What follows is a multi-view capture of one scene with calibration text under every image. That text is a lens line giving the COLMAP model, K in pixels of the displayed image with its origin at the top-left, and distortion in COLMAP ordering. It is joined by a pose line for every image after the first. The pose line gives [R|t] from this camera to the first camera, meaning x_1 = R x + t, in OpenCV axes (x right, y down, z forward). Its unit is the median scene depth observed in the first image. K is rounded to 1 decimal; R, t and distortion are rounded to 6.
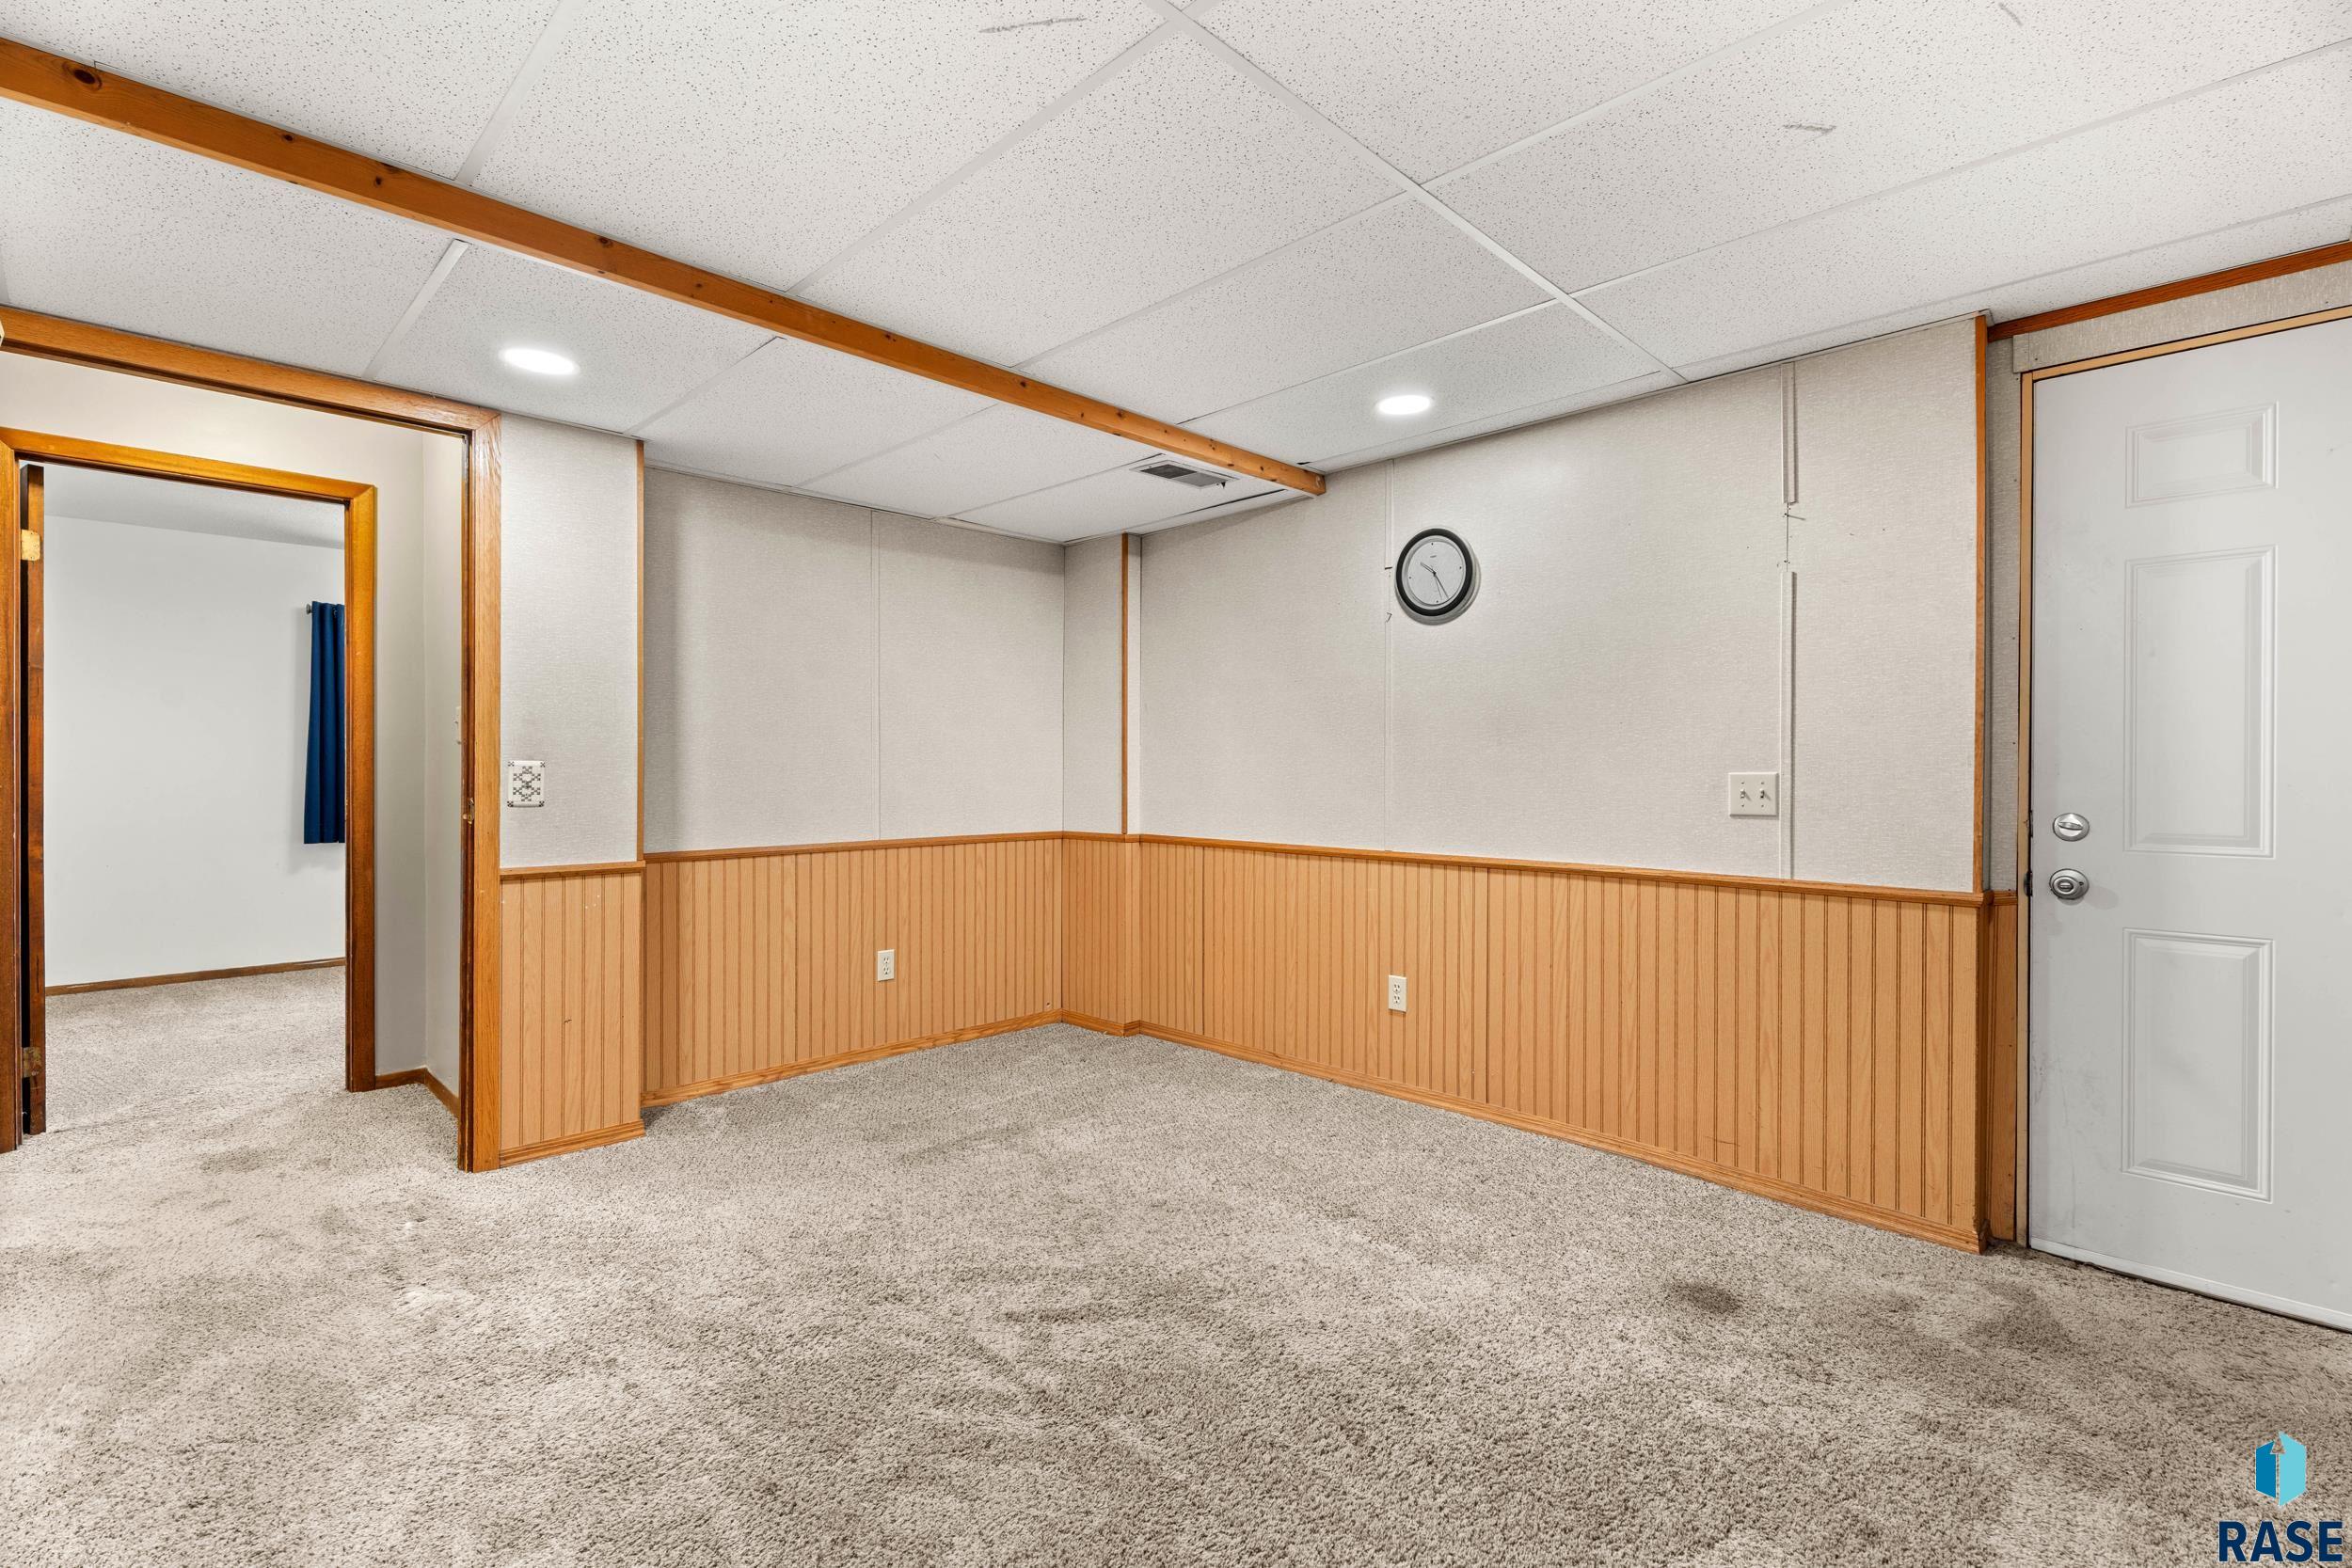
lens RADIAL K [[1047.9, 0, 1174.0], [0, 1047.9, 777.7], [0, 0, 1]] dist [0.009671, -0.001867]
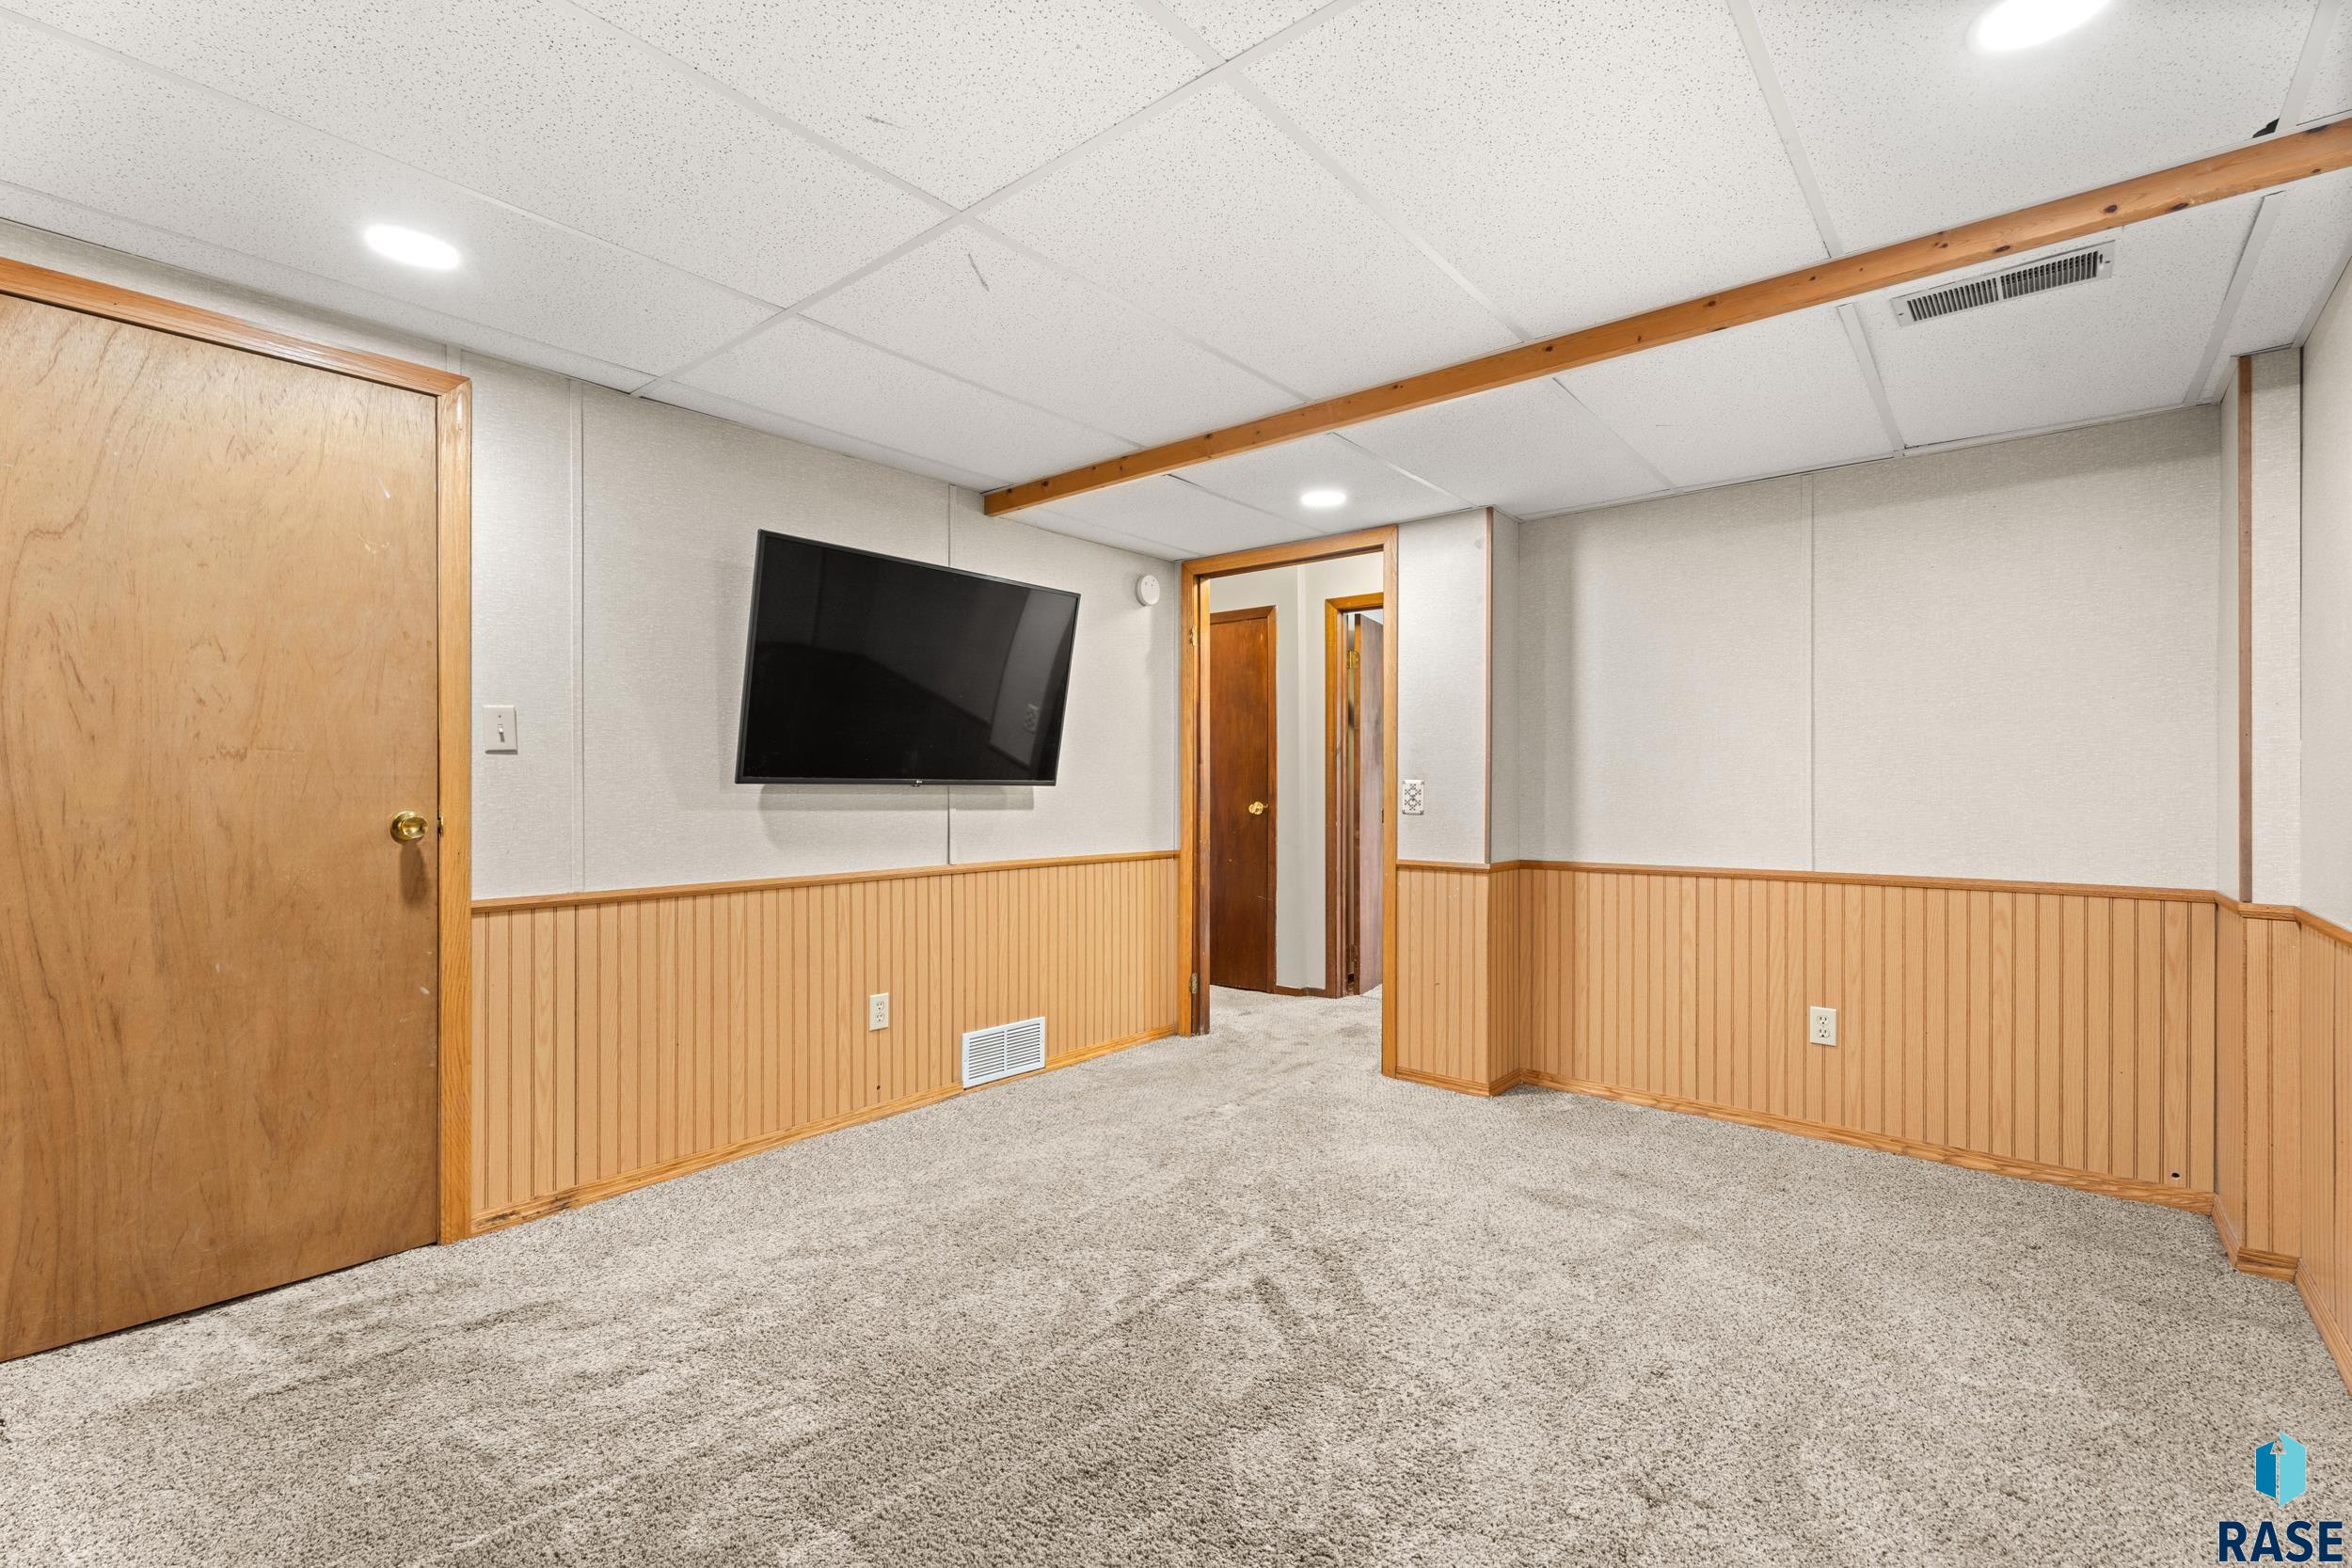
lens RADIAL K [[1047.9, 0, 1173.1], [0, 1047.9, 787.1], [0, 0, 1]] dist [0.009671, -0.001867]
pose [[0.085722, -0.002659, -0.996316, 0.625437], [-0.008123, 0.999961, -0.003368, 0.000010], [0.996286, 0.008382, 0.085697, 0.537399]]
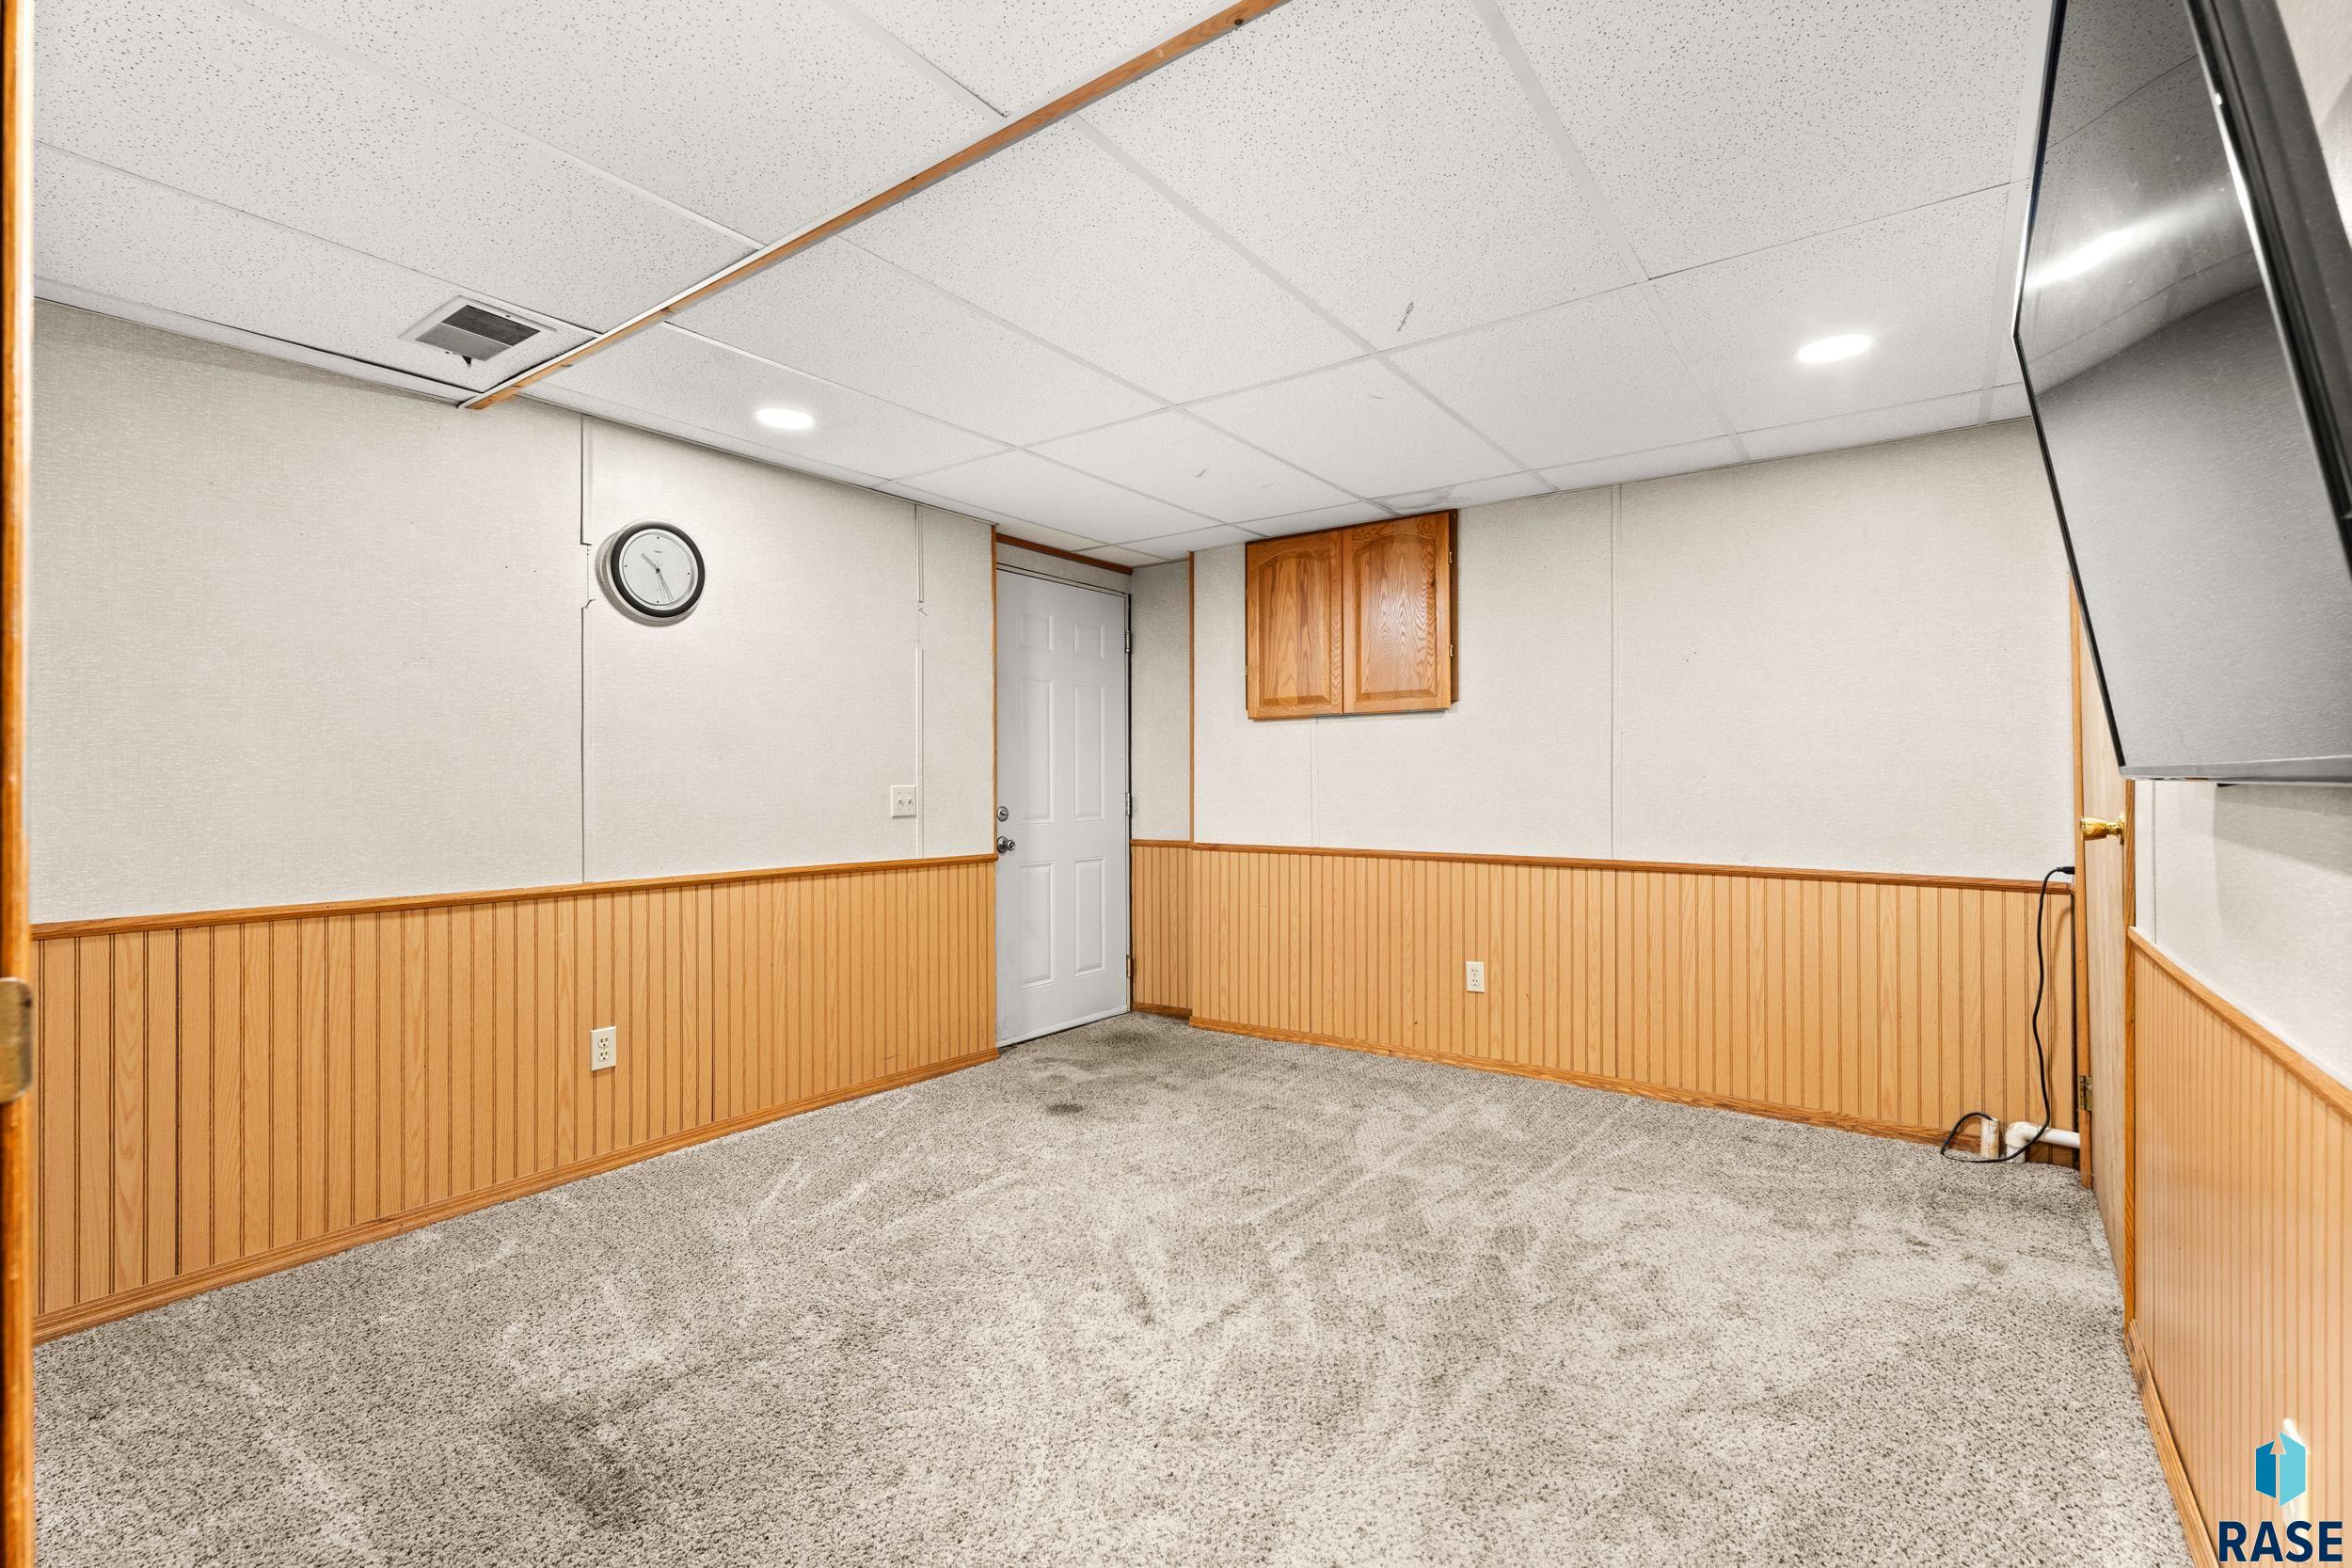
lens RADIAL K [[1047.9, 0, 1172.6], [0, 1047.9, 780.5], [0, 0, 1]] dist [0.009671, -0.001867]
pose [[-0.152983, -0.003611, 0.988222, -0.777823], [0.006943, 0.999965, 0.004729, -0.013871], [-0.988204, 0.007585, -0.152953, 0.750029]]
